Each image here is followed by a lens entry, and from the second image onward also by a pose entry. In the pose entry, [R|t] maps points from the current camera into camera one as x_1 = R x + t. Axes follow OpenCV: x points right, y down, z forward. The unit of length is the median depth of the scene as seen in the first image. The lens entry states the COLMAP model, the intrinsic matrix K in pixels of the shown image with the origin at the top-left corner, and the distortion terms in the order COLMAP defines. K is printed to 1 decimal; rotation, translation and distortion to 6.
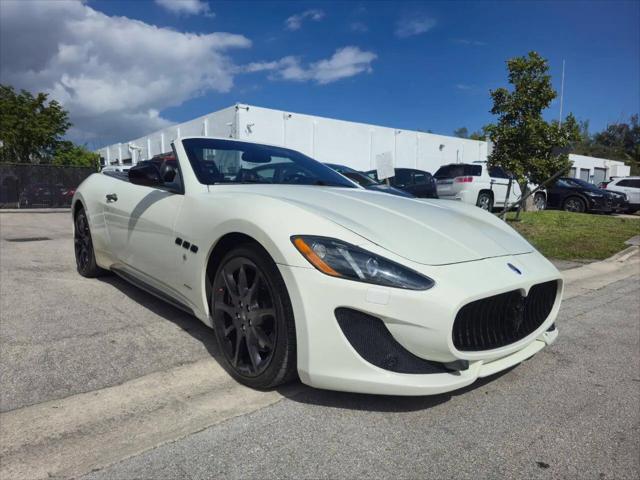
lens RADIAL K [[425.0, 0, 323.2], [0, 425.0, 236.1], [0, 0, 1]] dist [0.039116, -0.031867]
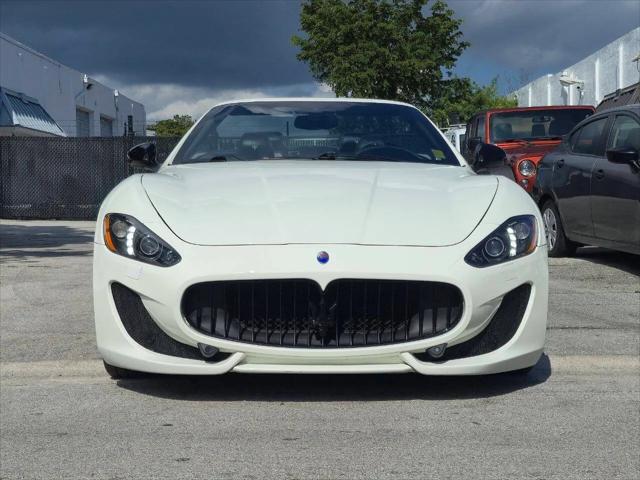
lens RADIAL K [[1114.2, 0, 320.0], [0, 1114.2, 240.0], [0, 0, 1]] dist [0.015147, -1.397334]
pose [[0.740541, 0.006011, -0.671984, 0.455116], [-0.036182, 0.998866, -0.030938, 0.027050], [0.671037, 0.047225, 0.739919, -0.135903]]
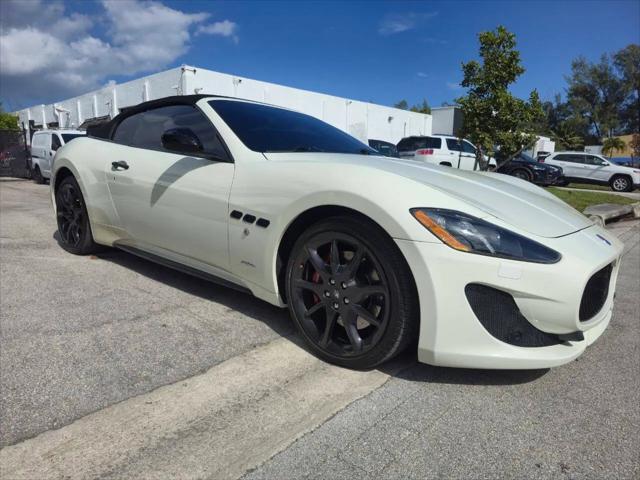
lens RADIAL K [[425.0, 0, 323.2], [0, 425.0, 236.1], [0, 0, 1]] dist [0.039116, -0.031867]
pose [[0.989324, -0.012695, 0.145179, -0.088164], [0.002971, 0.997749, 0.067000, -0.000710], [-0.145703, -0.065854, 0.987134, 0.021945]]
